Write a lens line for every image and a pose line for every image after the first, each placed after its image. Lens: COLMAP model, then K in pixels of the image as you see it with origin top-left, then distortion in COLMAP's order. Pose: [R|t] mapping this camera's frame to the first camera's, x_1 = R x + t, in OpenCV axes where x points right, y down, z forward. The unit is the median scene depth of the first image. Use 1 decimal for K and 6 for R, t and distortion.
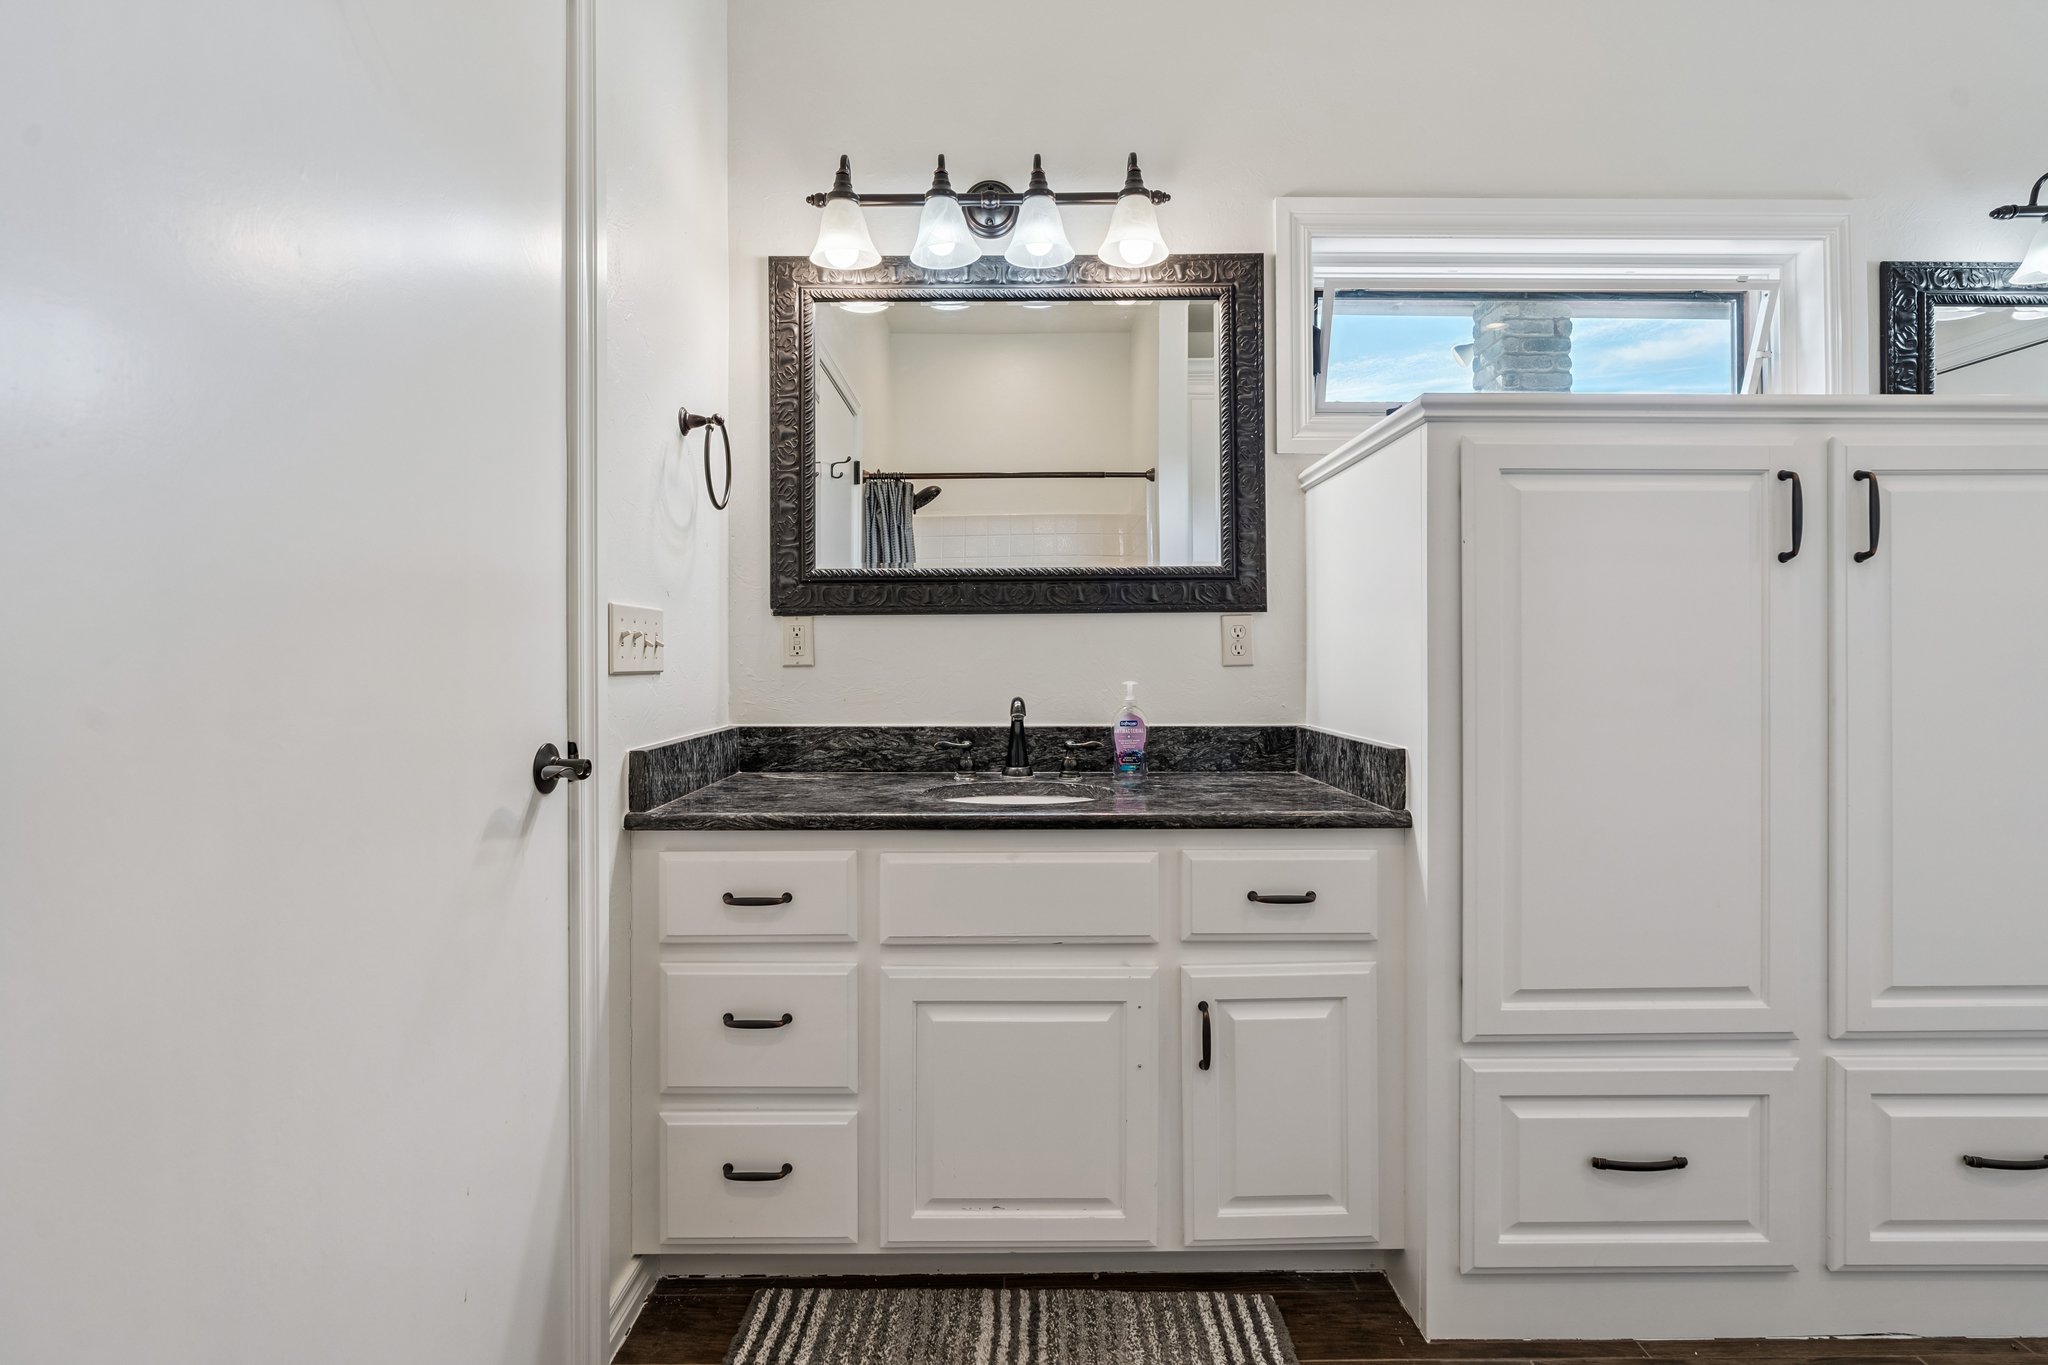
lens RADIAL K [[925.8, 0, 1020.9], [0, 925.8, 661.8], [0, 0, 1]] dist [-0.010348, 0.003856]
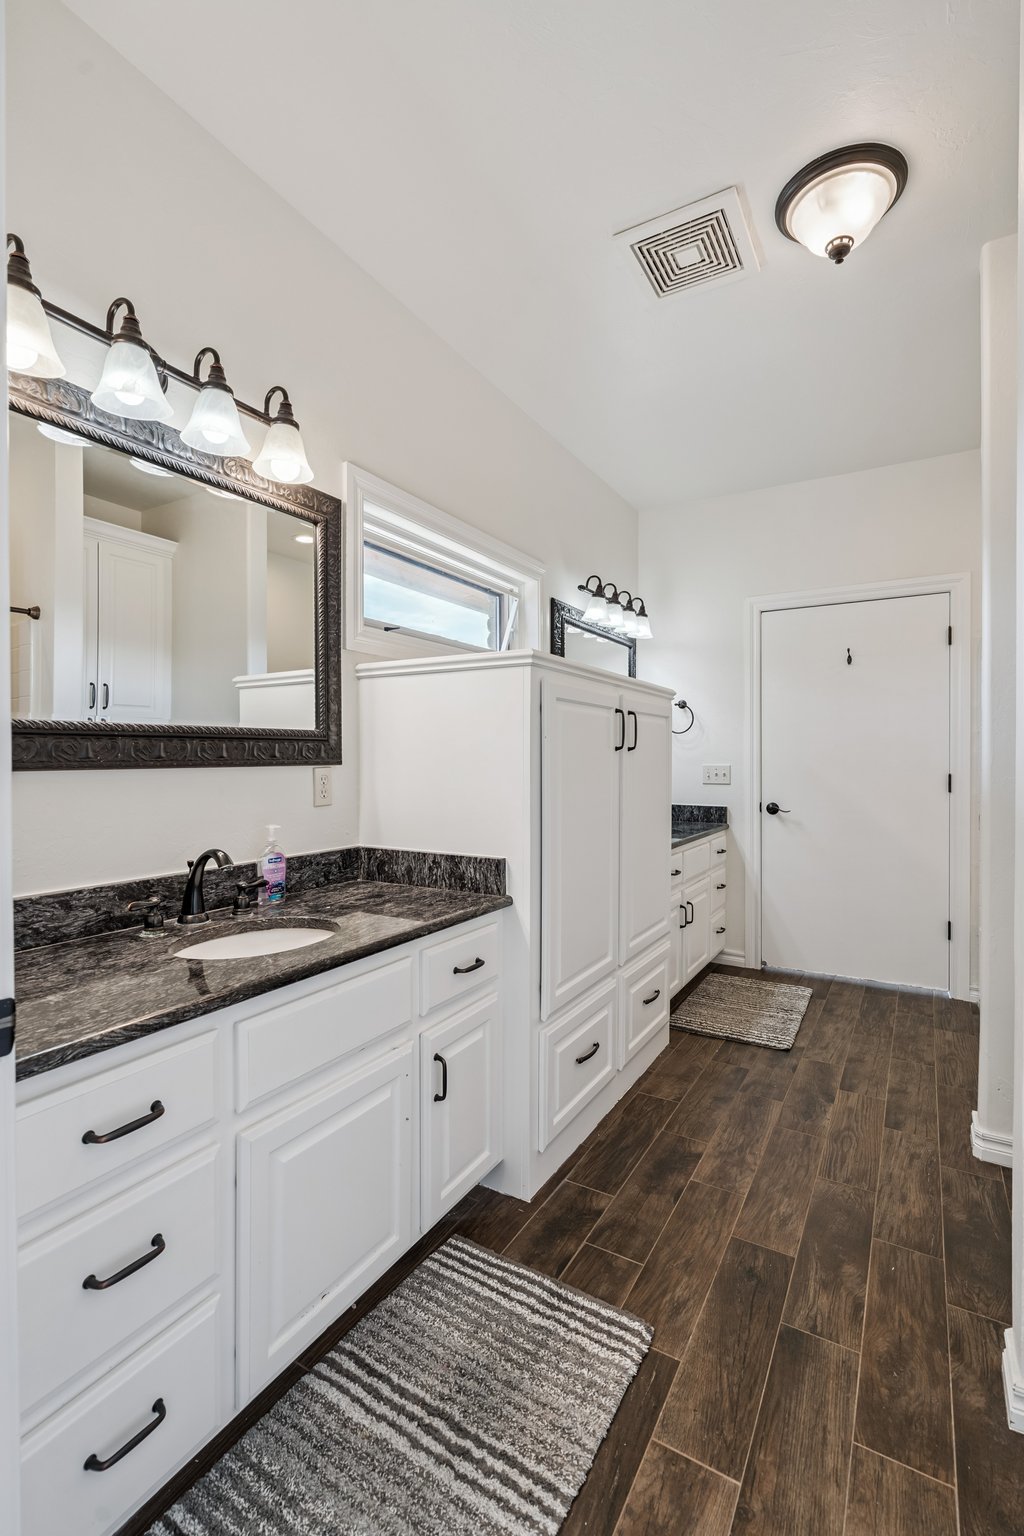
lens RADIAL K [[694.3, 0, 503.6], [0, 694.3, 767.4], [0, 0, 1]] dist [-0.010348, 0.003856]
pose [[0.516151, -0.010052, 0.856438, -0.492261], [0.004944, 0.999949, 0.008757, -0.059294], [-0.856483, -0.000286, 0.516175, 0.274492]]
